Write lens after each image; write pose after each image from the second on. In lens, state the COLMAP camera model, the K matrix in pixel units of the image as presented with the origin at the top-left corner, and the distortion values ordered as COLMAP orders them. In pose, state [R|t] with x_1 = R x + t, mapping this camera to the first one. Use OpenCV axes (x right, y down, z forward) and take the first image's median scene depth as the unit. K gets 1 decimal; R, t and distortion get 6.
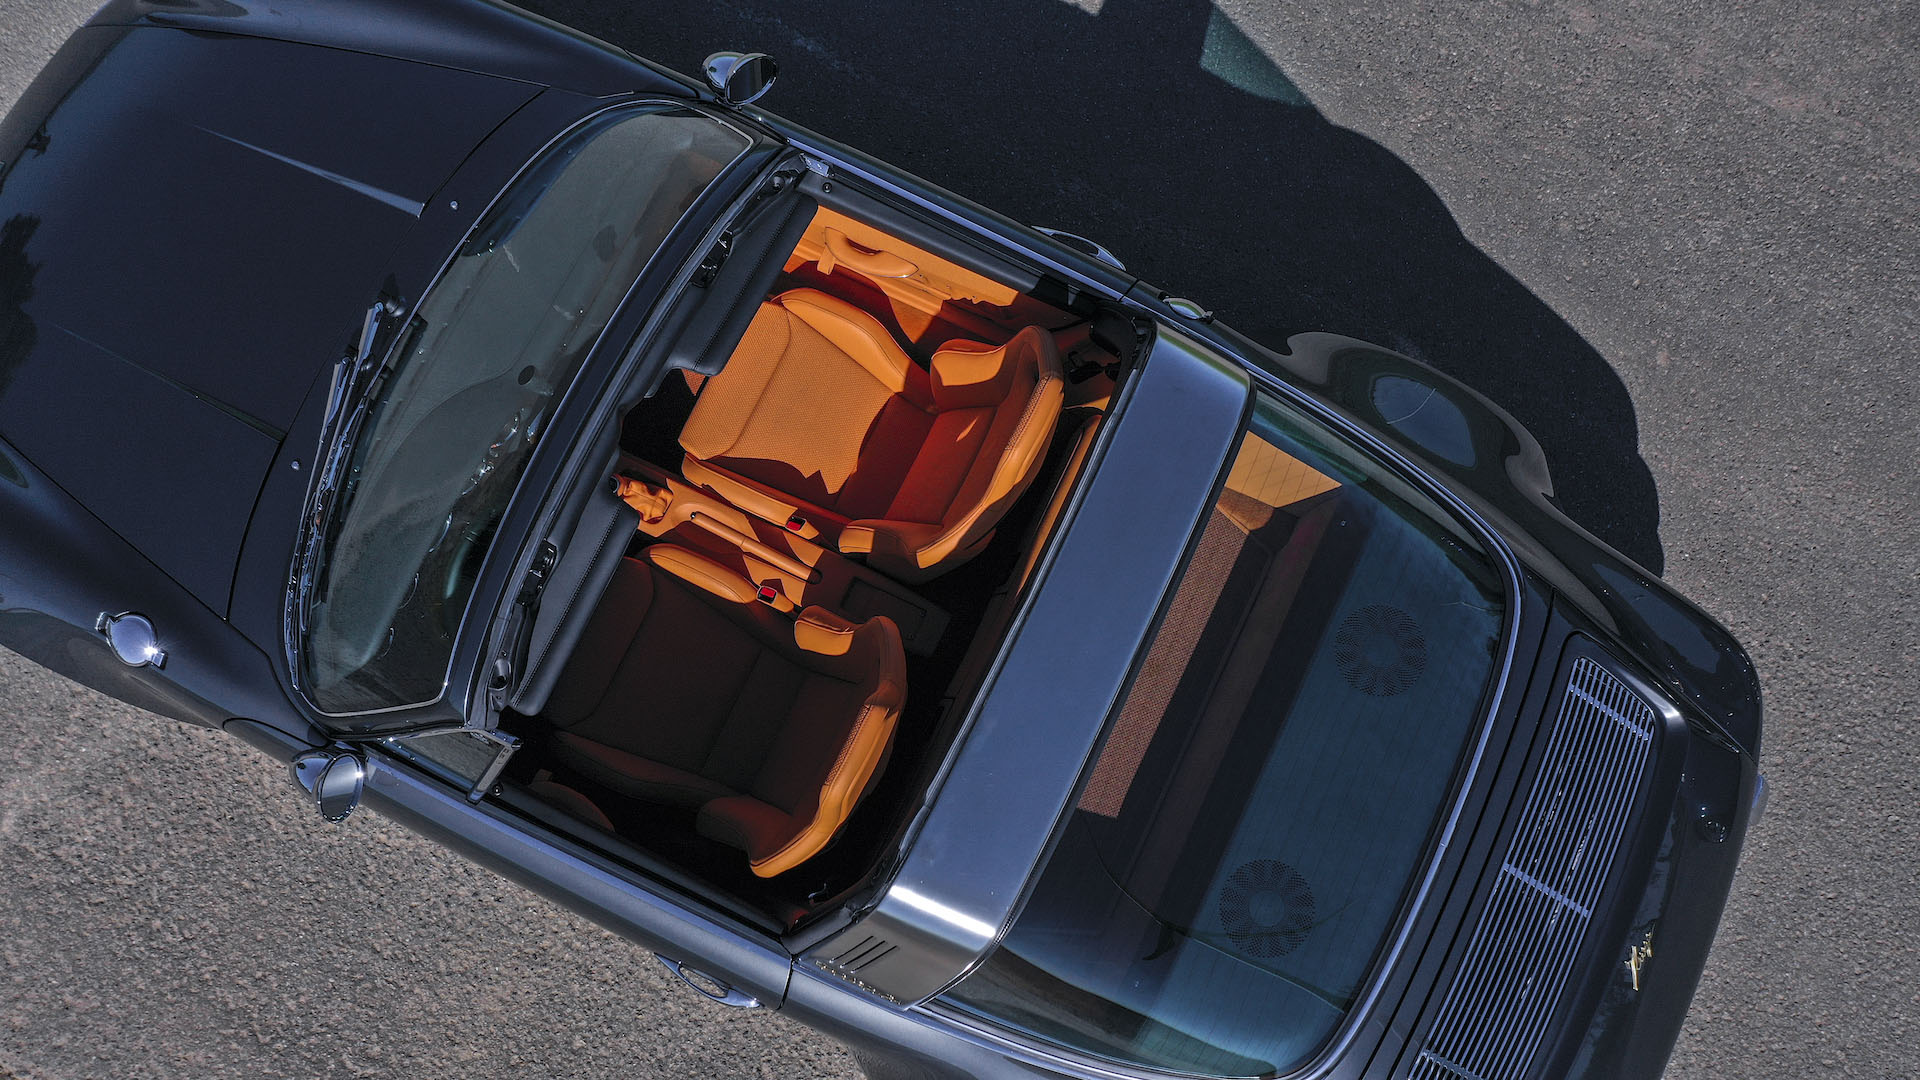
lens RADIAL K [[1553.3, 0, 962.0], [0, 1553.3, 534.9], [0, 0, 1]] dist [0.000544, 0.005465]
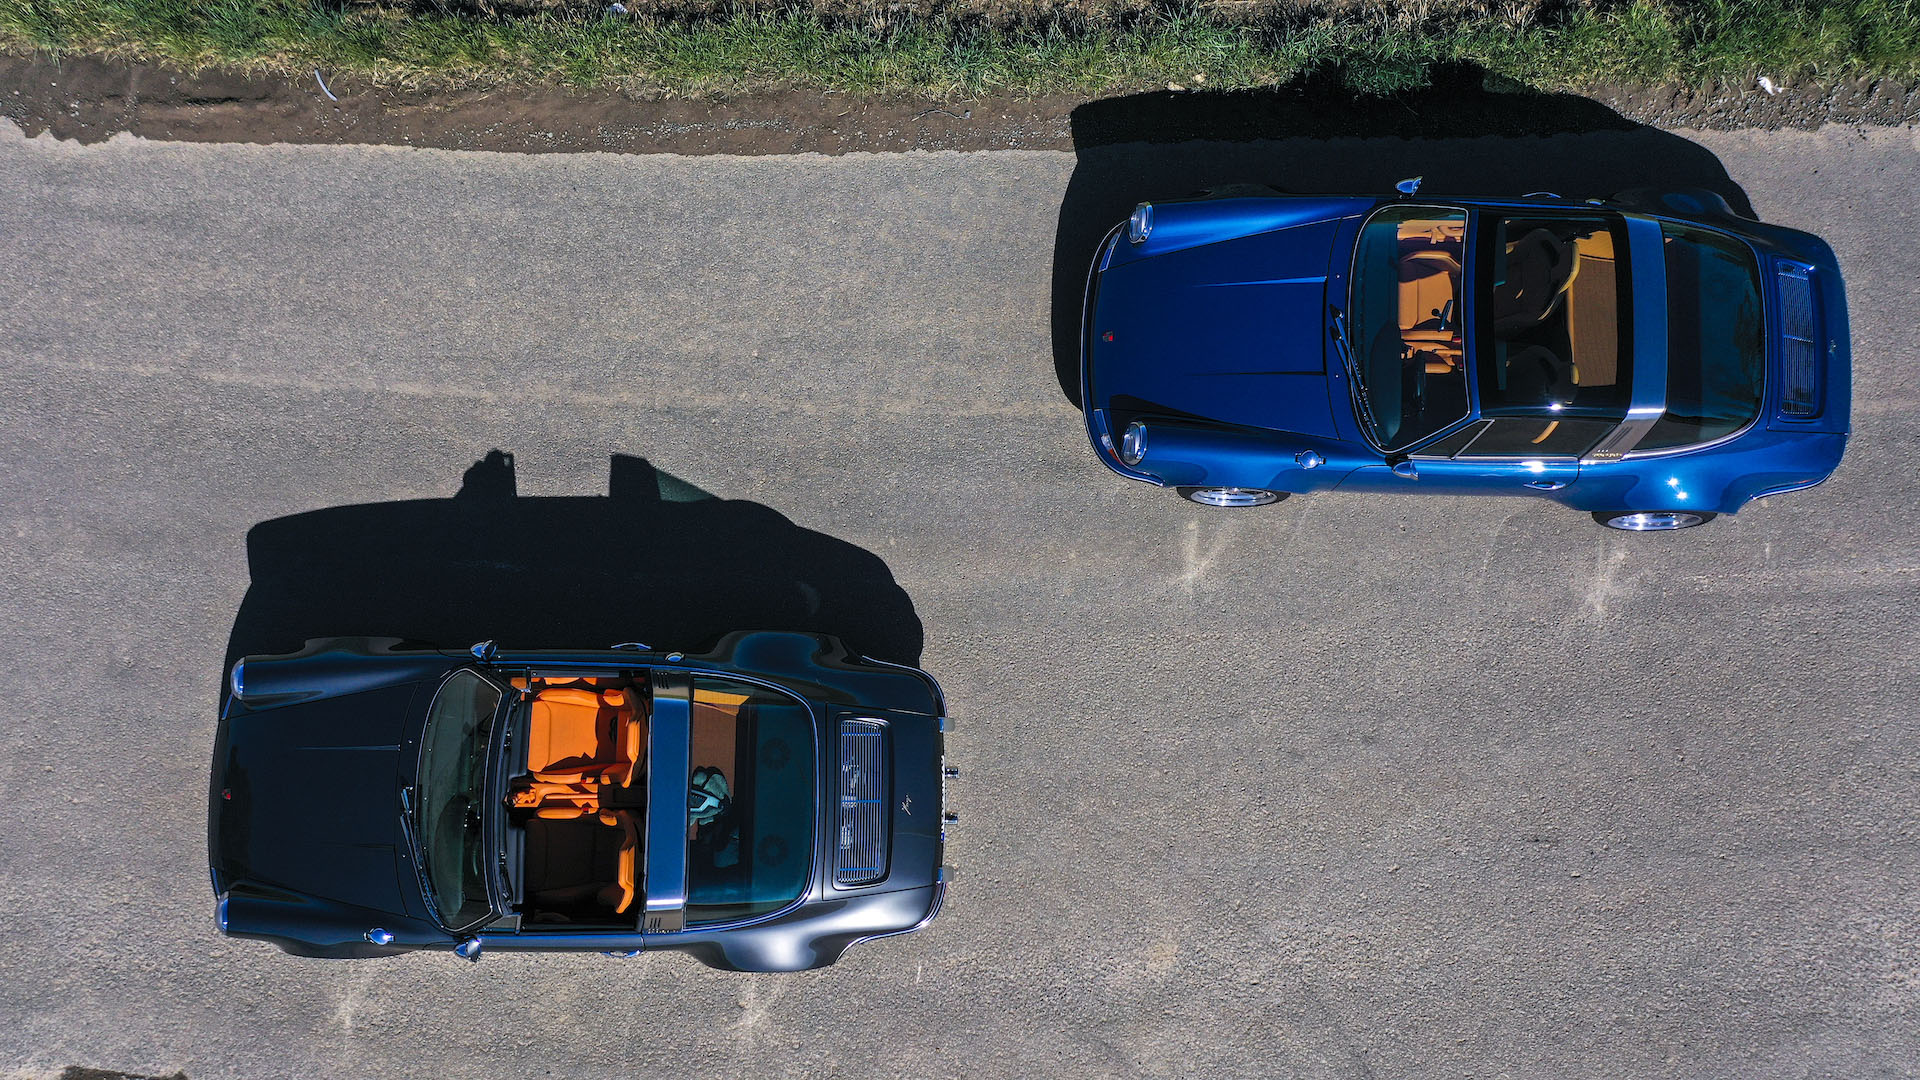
lens RADIAL K [[1553.3, 0, 961.8], [0, 1553.3, 546.5], [0, 0, 1]] dist [0.000544, 0.005465]
pose [[0.901144, -0.432565, 0.028754, 0.550493], [0.428456, 0.898765, 0.092991, -0.326474], [-0.066067, -0.071478, 0.995252, -1.568660]]
